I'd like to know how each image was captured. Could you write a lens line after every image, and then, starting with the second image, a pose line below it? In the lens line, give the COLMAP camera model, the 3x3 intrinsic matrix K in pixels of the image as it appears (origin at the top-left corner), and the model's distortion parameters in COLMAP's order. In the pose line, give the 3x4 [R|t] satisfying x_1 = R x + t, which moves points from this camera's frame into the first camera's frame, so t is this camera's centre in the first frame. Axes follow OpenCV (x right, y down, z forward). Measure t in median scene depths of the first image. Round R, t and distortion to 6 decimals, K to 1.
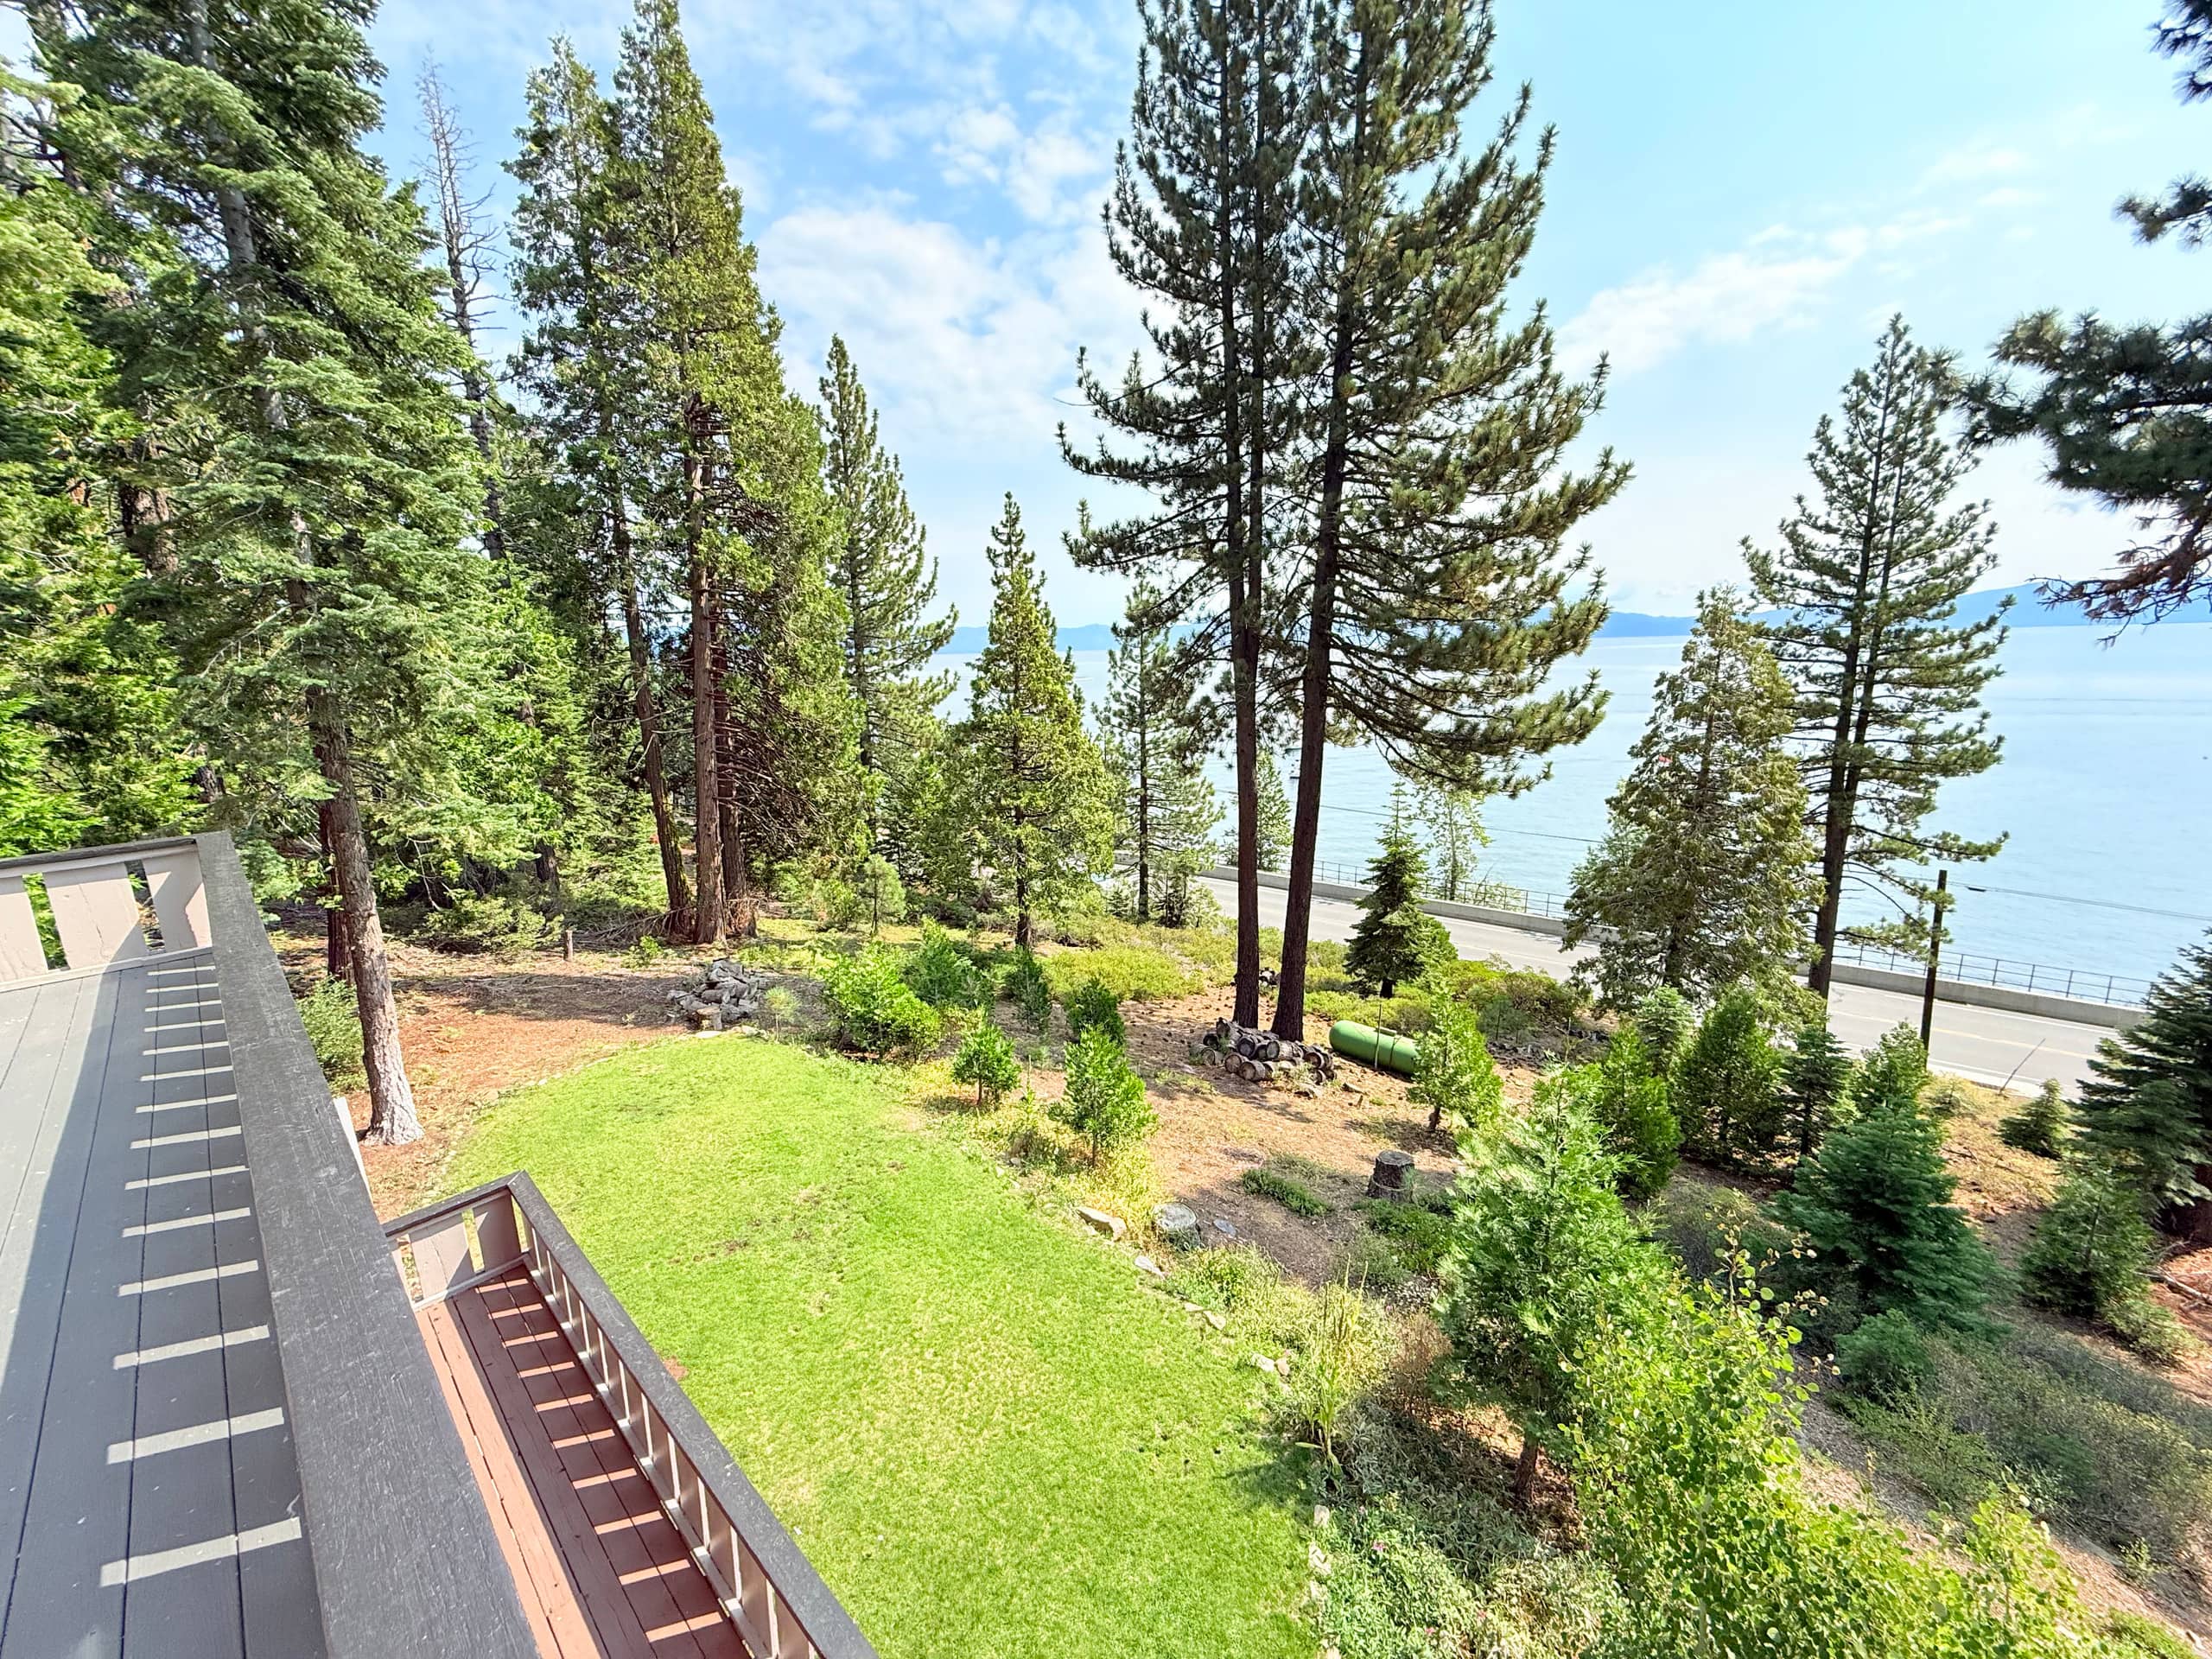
lens RADIAL K [[879.4, 0, 1098.0], [0, 879.4, 827.5], [0, 0, 1]] dist [0.000170, -0.000165]
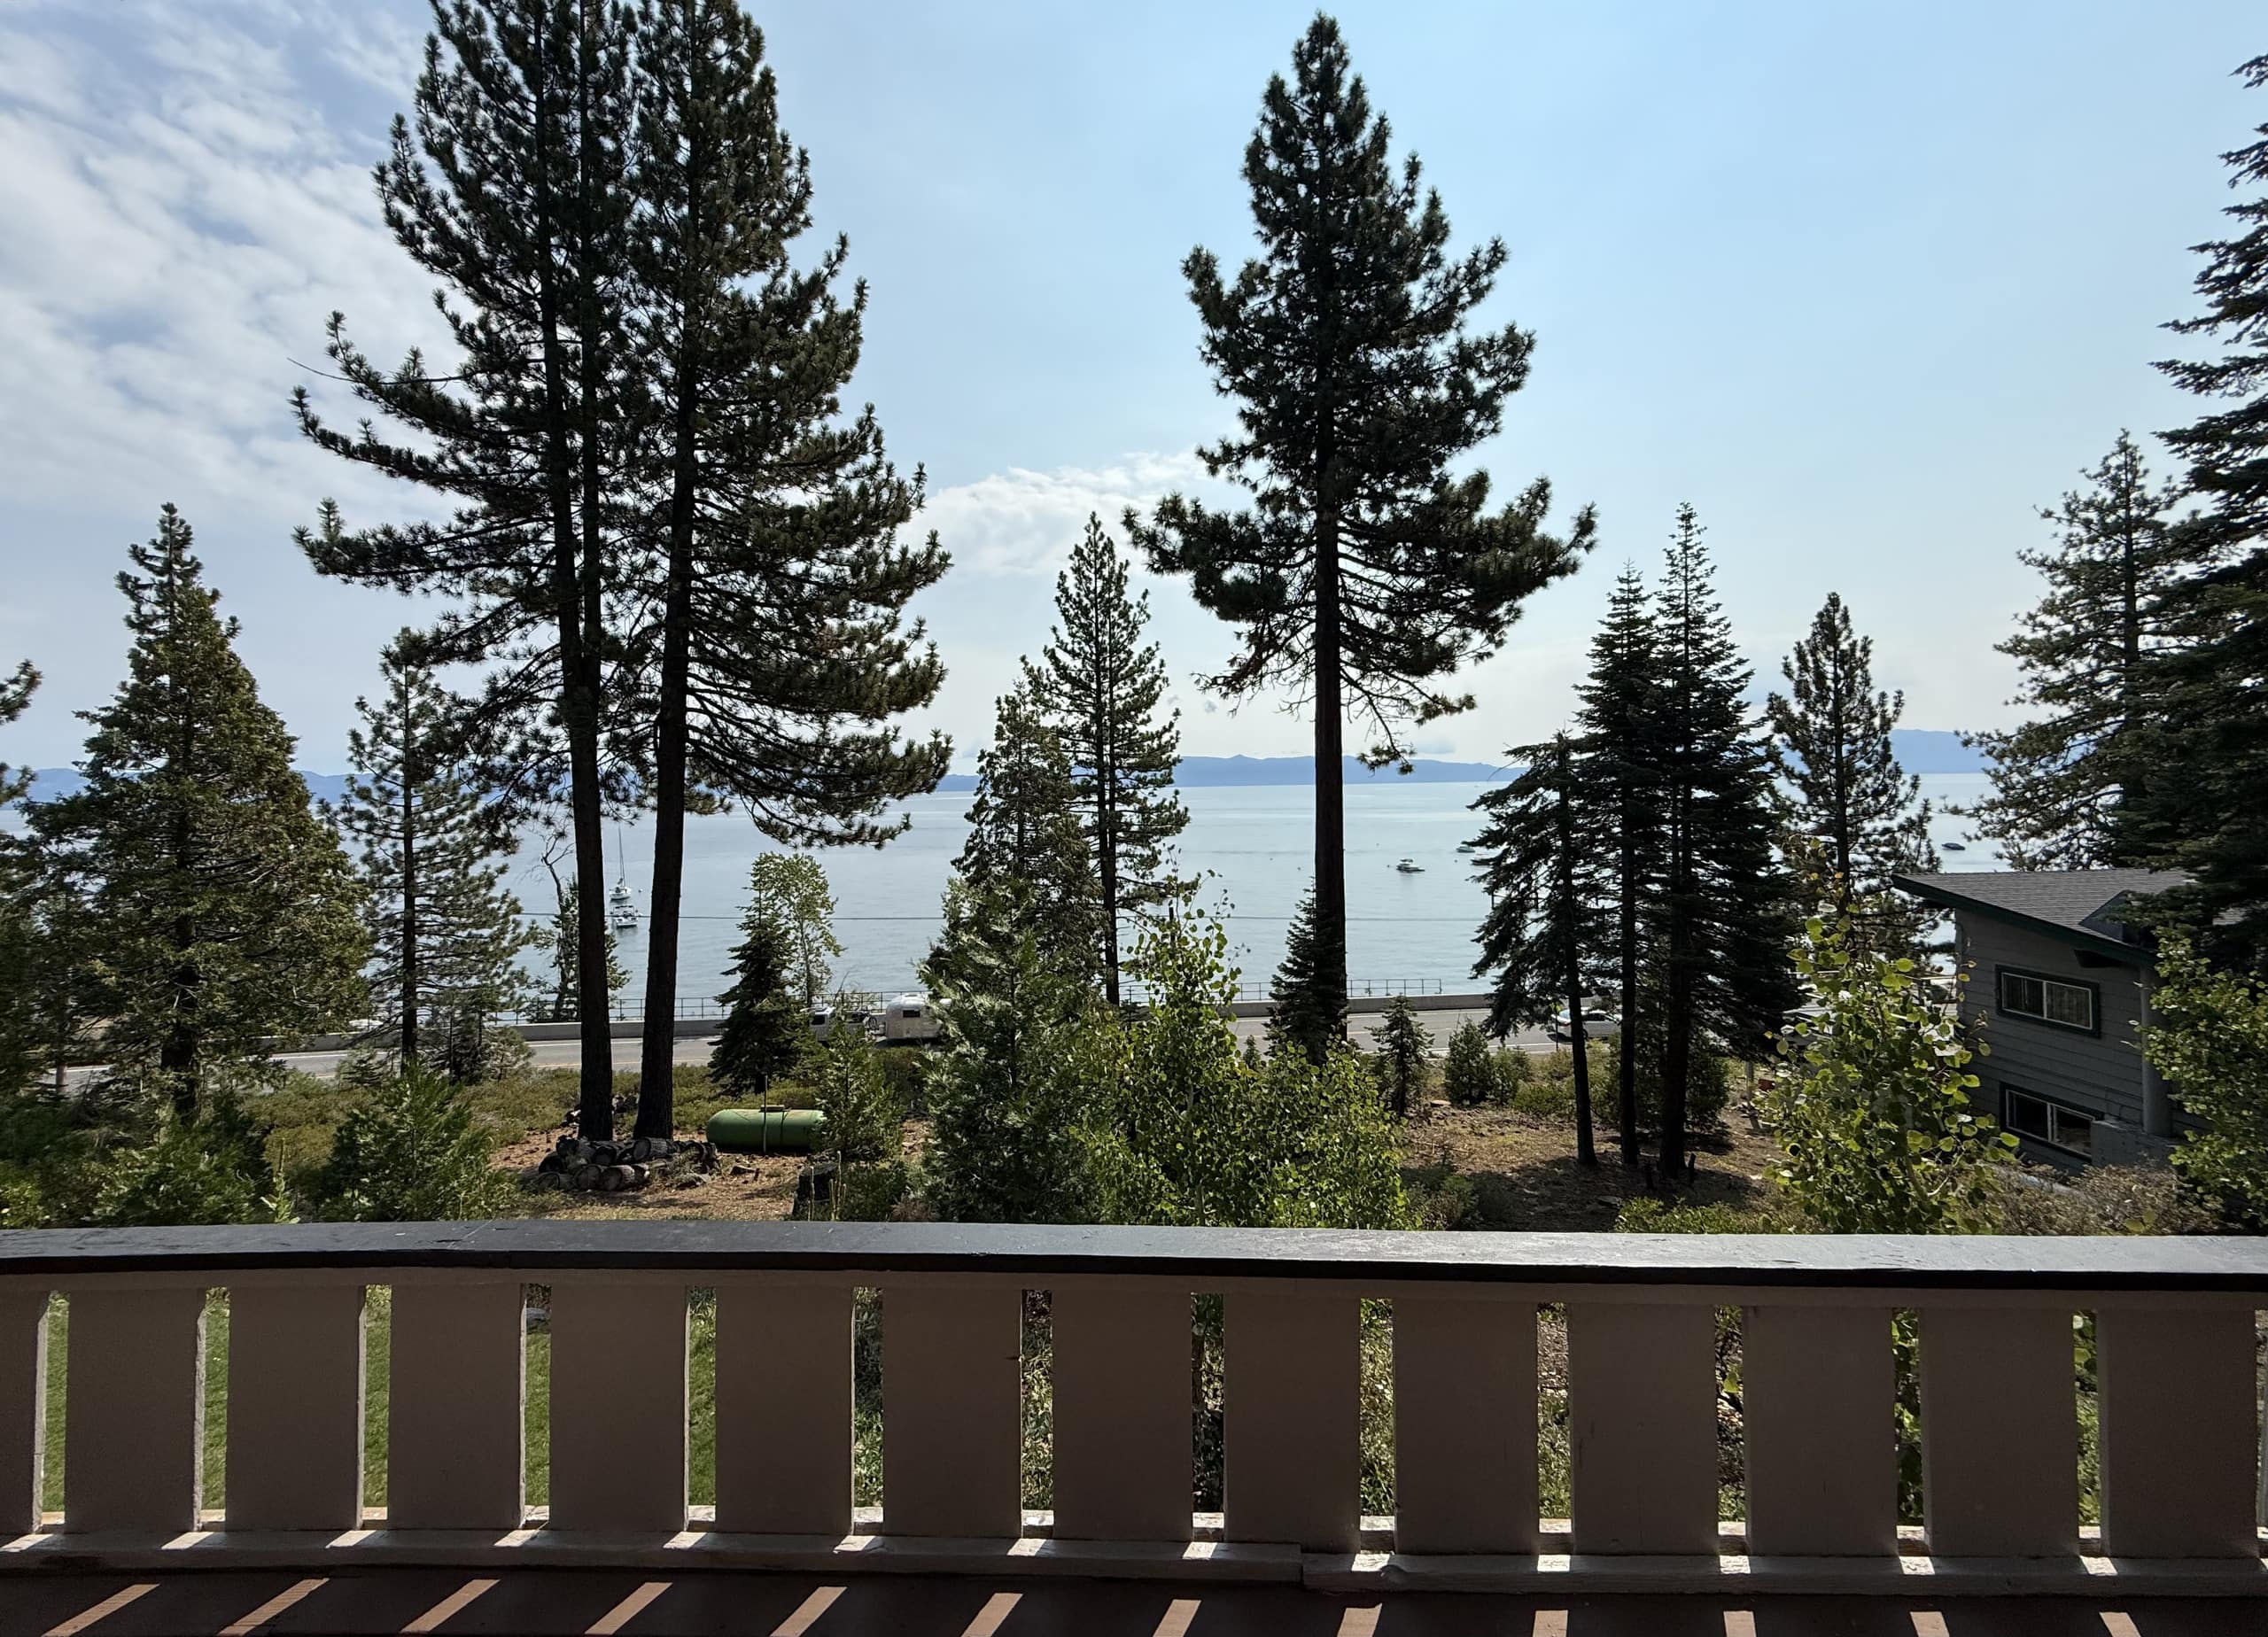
lens RADIAL K [[901.9, 0, 1126.5], [0, 901.9, 785.1], [0, 0, 1]] dist [-0.000021, -0.000572]
pose [[0.734085, 0.011869, 0.678954, -0.040543], [0.136315, 0.976919, -0.164461, 0.105631], [-0.665235, 0.213280, 0.715524, 0.017756]]
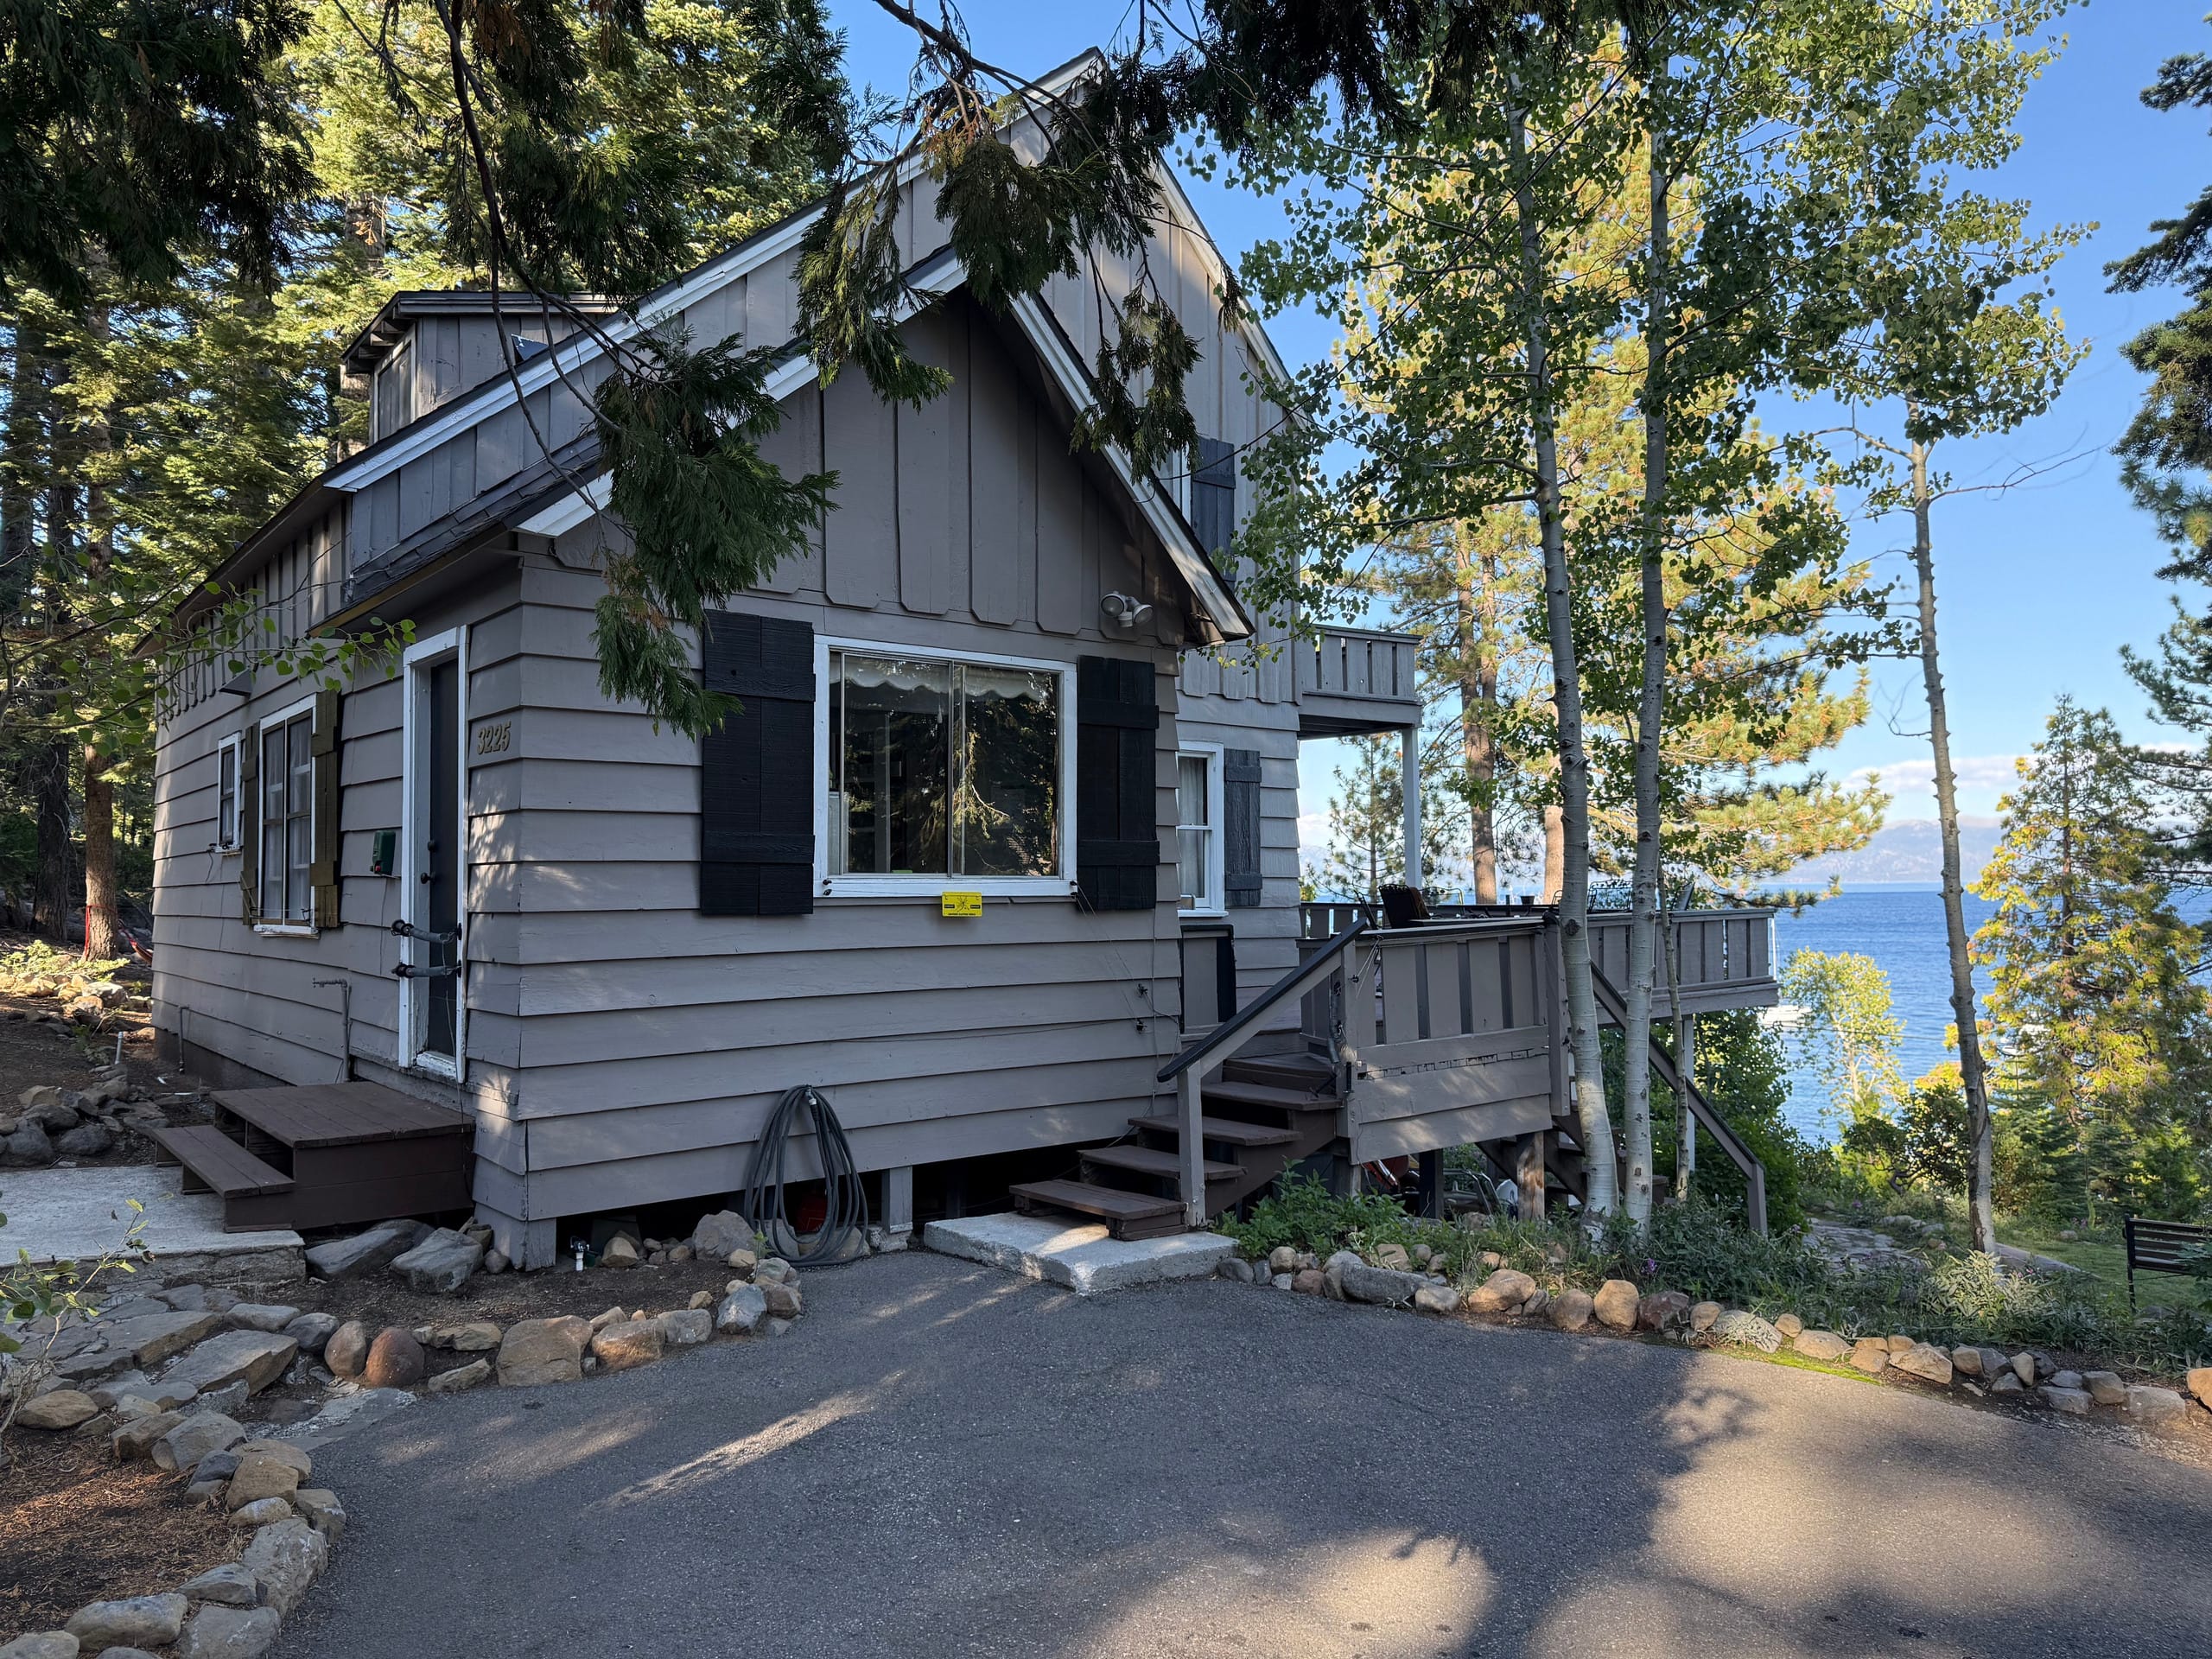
lens RADIAL K [[1532.4, 0, 1040.3], [0, 1532.4, 831.7], [0, 0, 1]] dist [0.008827, -0.022733]
pose [[0.985622, 0.007913, -0.168782, -0.019409], [-0.047064, 0.972229, -0.229251, 0.264092], [0.162281, 0.233899, 0.958622, -0.605512]]
